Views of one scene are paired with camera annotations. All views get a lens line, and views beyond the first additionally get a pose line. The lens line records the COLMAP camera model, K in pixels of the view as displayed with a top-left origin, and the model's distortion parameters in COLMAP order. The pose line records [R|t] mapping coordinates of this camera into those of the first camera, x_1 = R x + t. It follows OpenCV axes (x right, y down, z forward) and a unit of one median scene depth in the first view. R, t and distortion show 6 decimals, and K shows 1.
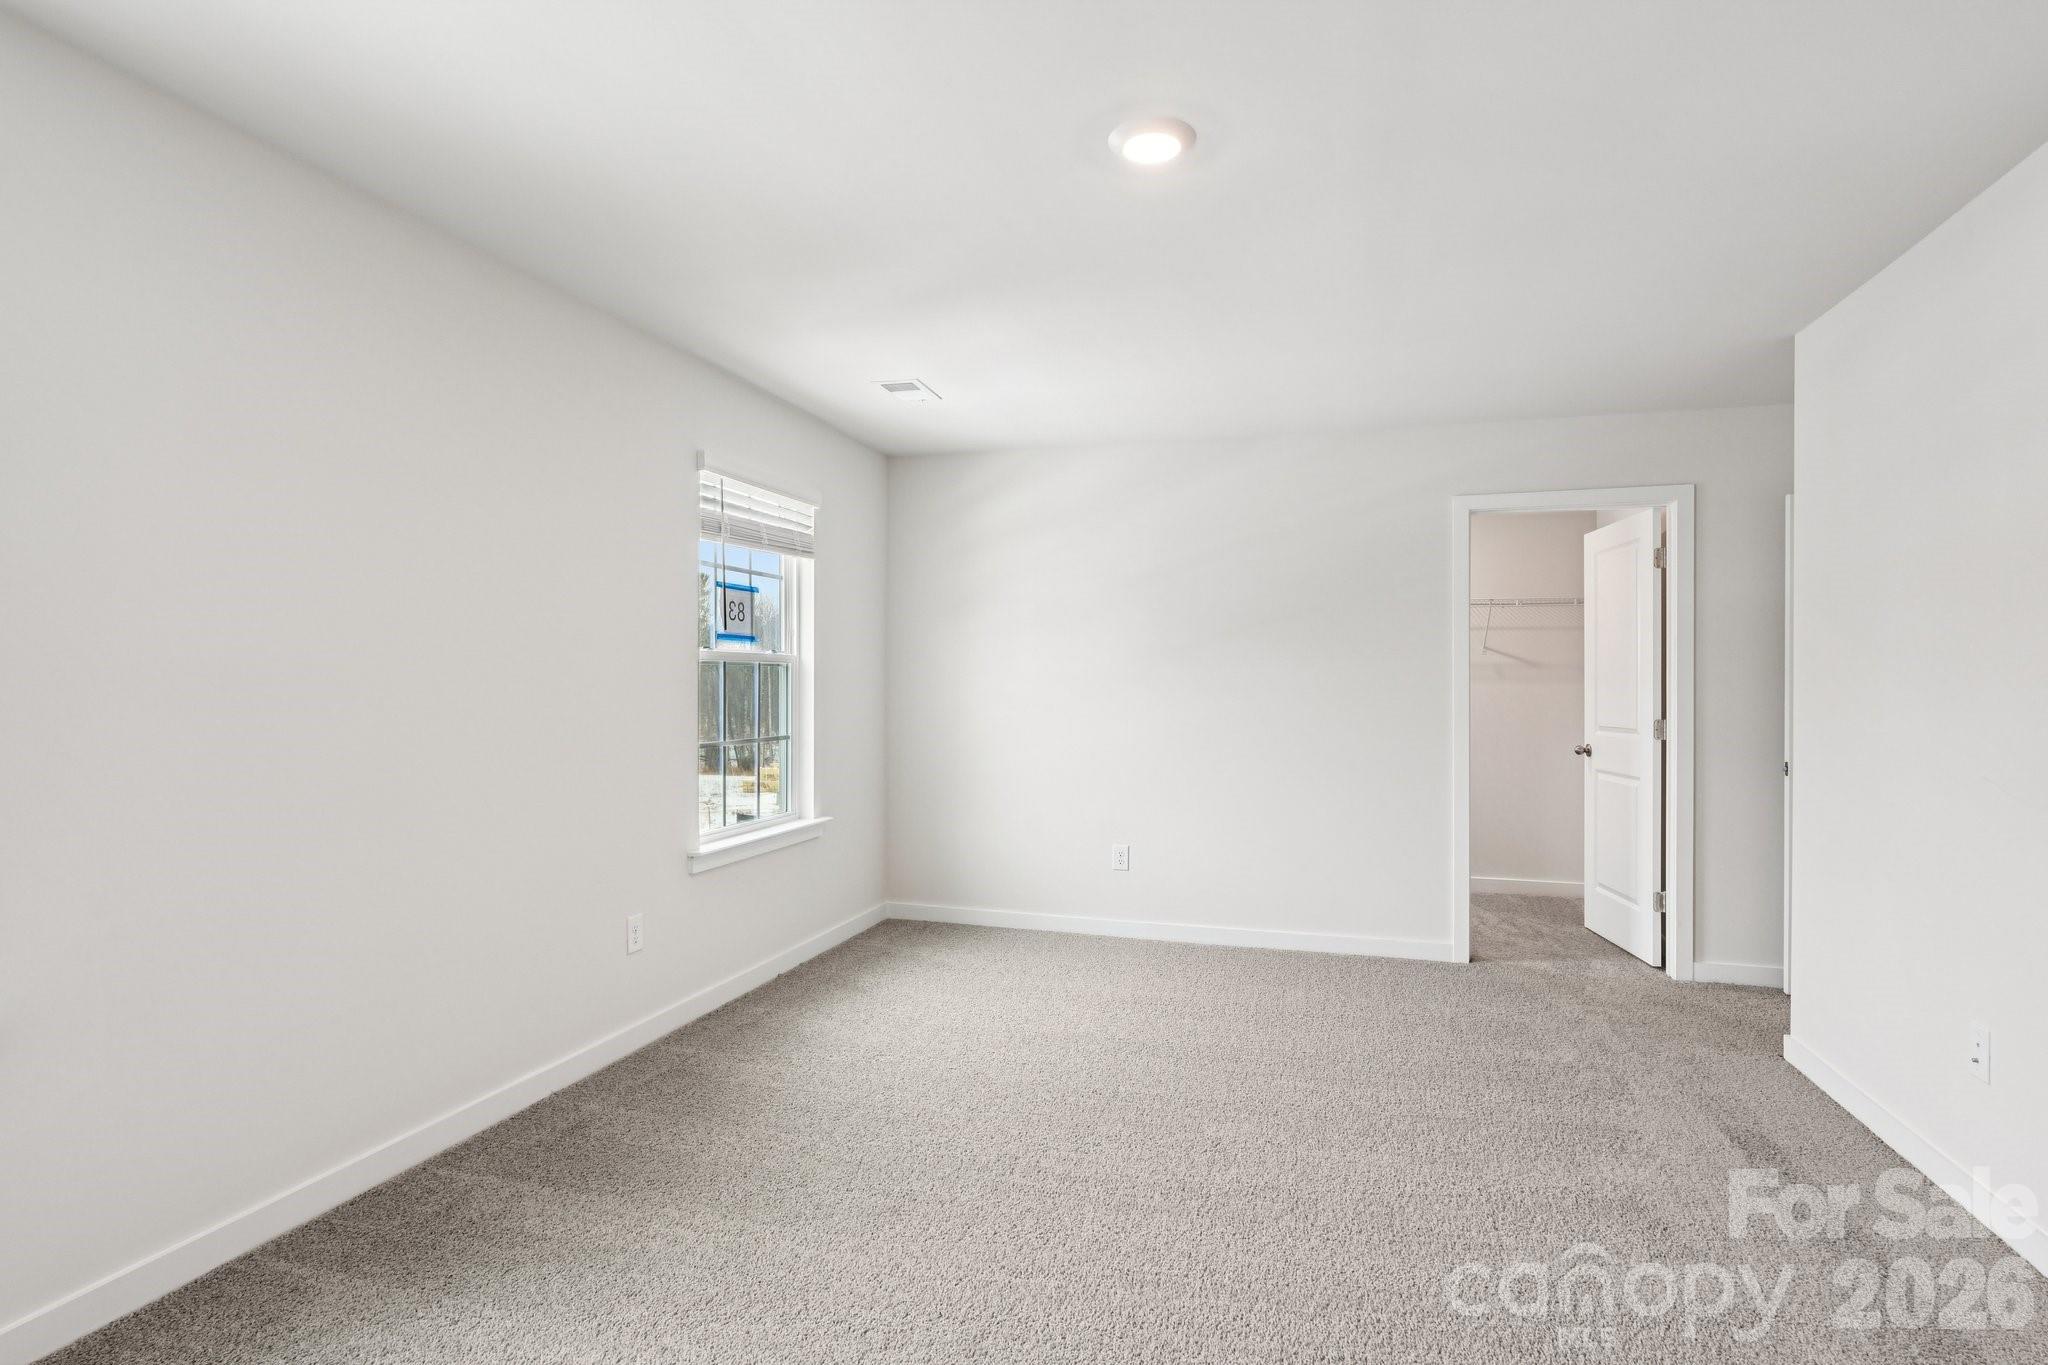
lens RADIAL K [[1051.8, 0, 1036.9], [0, 1051.8, 688.2], [0, 0, 1]] dist [0.000036, 0.001037]
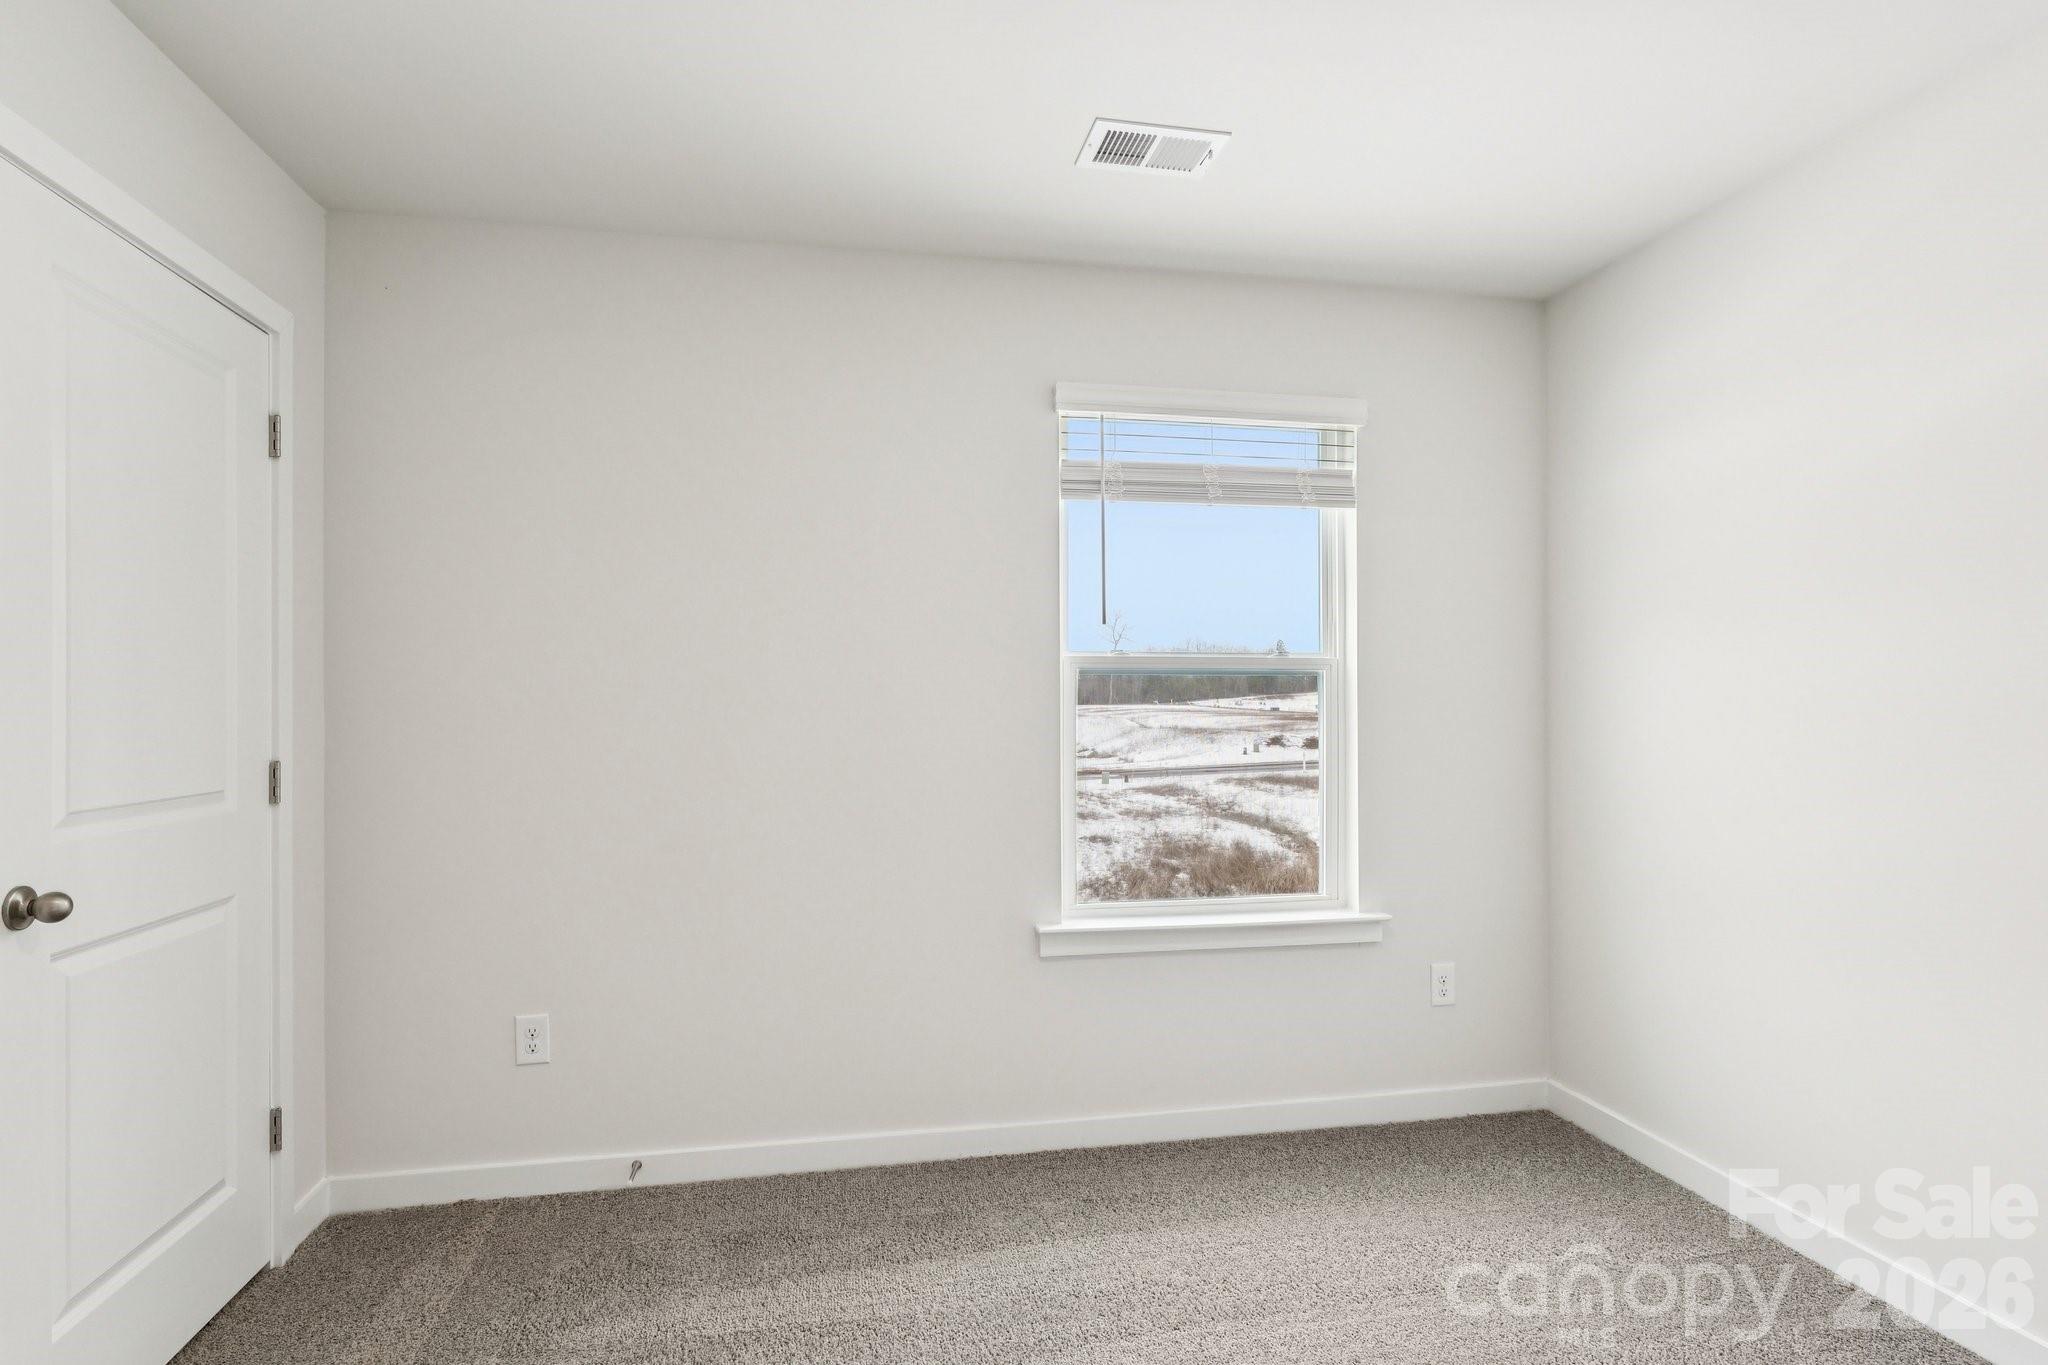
lens RADIAL K [[1072.4, 0, 1027.5], [0, 1072.4, 704.0], [0, 0, 1]] dist [-0.003933, -0.000046]
pose [[0.449161, -0.029220, -0.892973, 0.300905], [0.000655, 0.999476, -0.032376, 0.020998], [0.893451, 0.013957, 0.448944, 0.574204]]
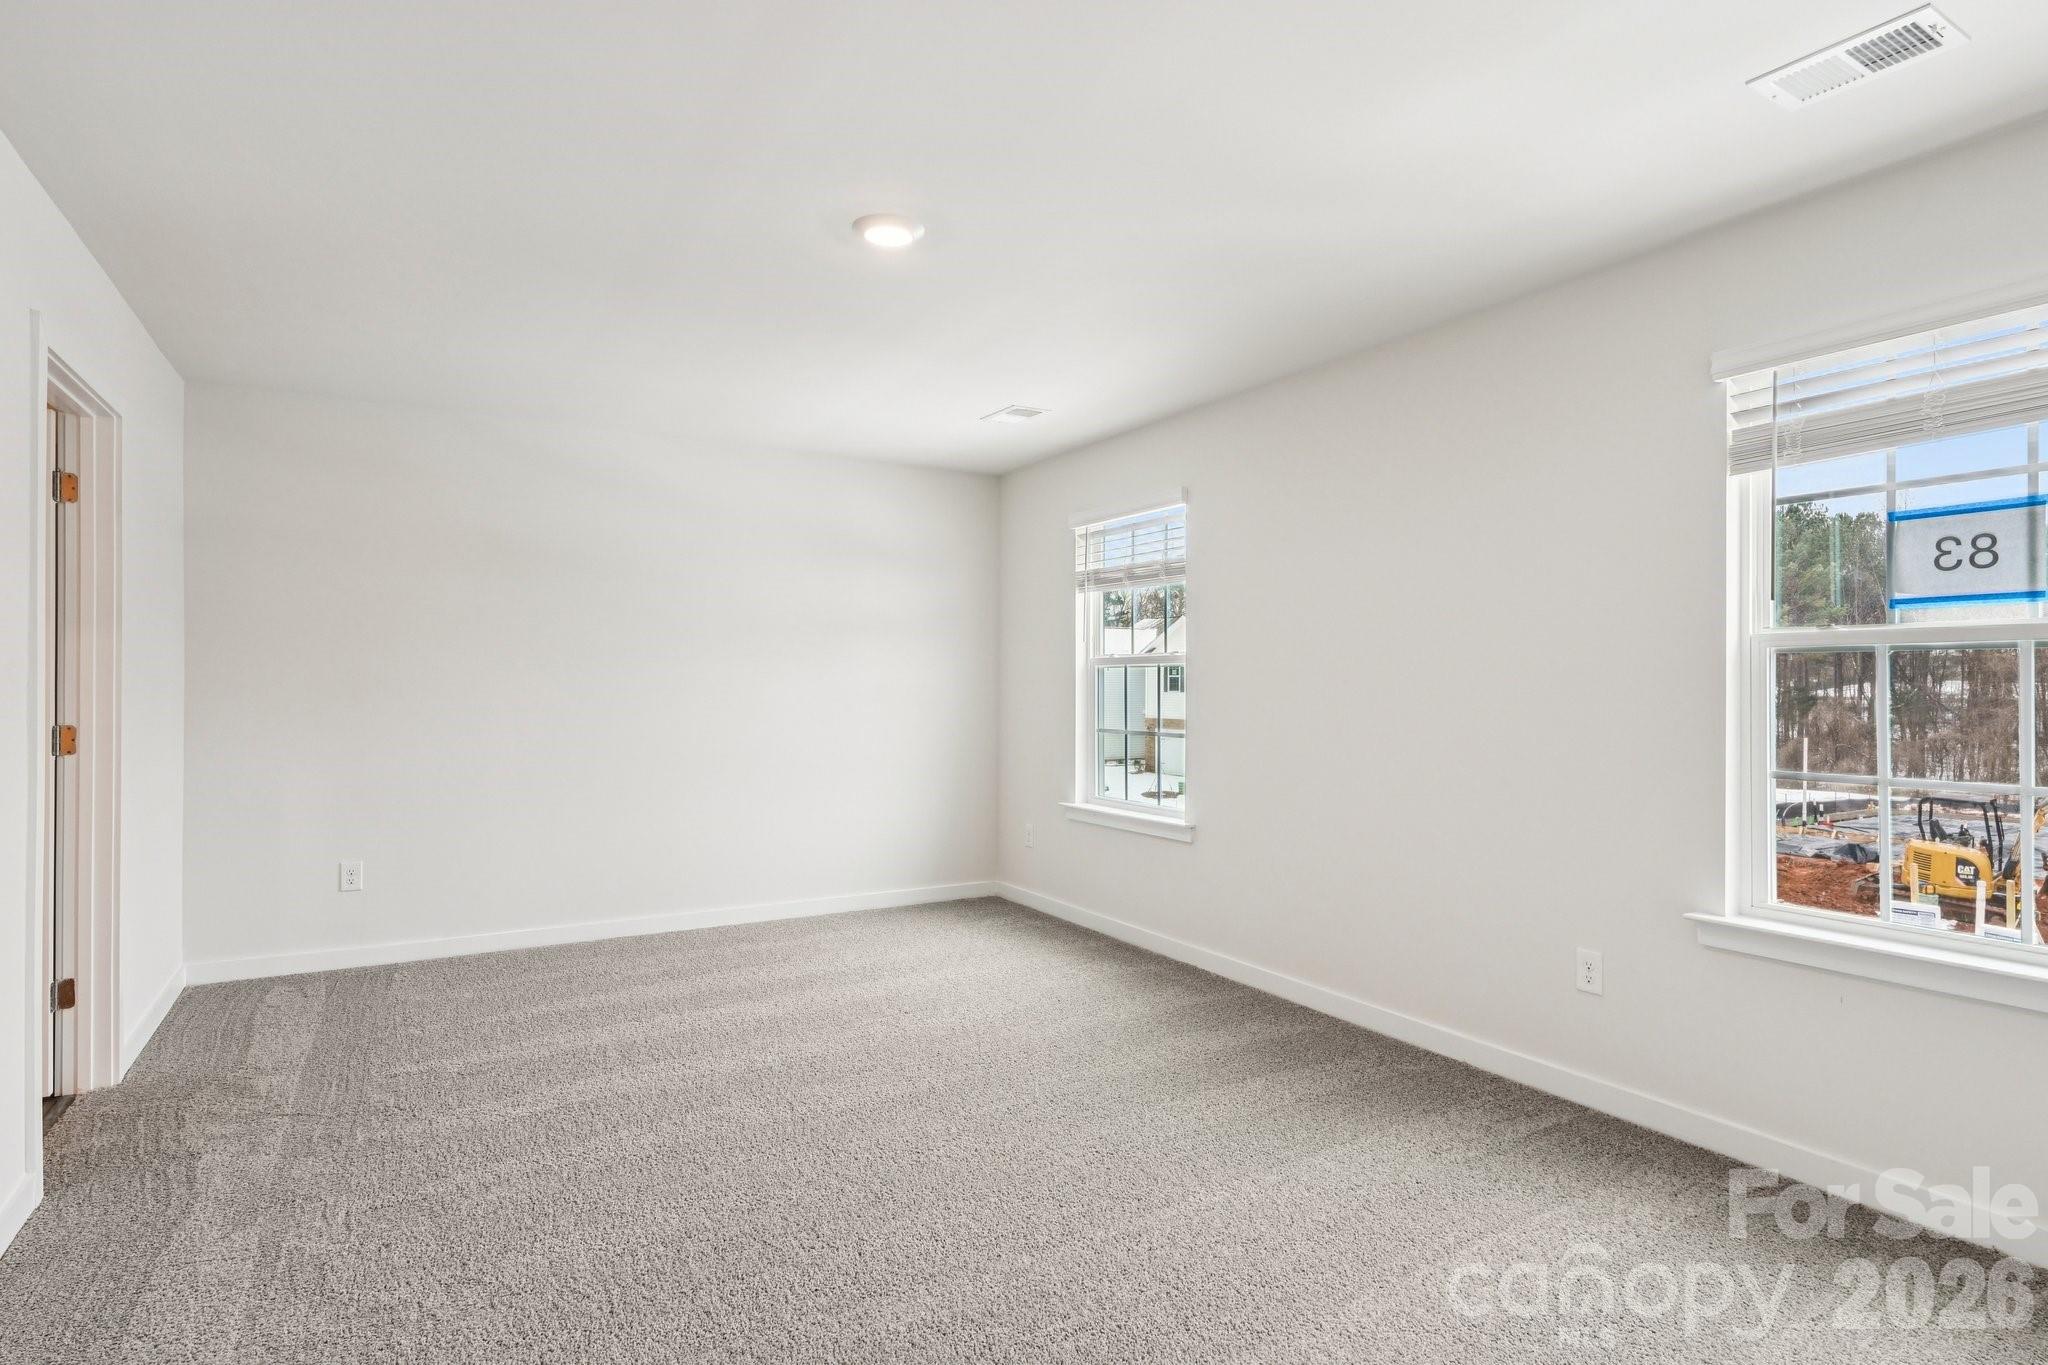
lens RADIAL K [[1051.8, 0, 1036.9], [0, 1051.8, 688.2], [0, 0, 1]] dist [0.000036, 0.001037]
pose [[-0.683300, -0.004637, -0.730123, 0.455355], [-0.009531, 0.999951, 0.002569, 0.002005], [0.730075, 0.008714, -0.683311, 1.022486]]
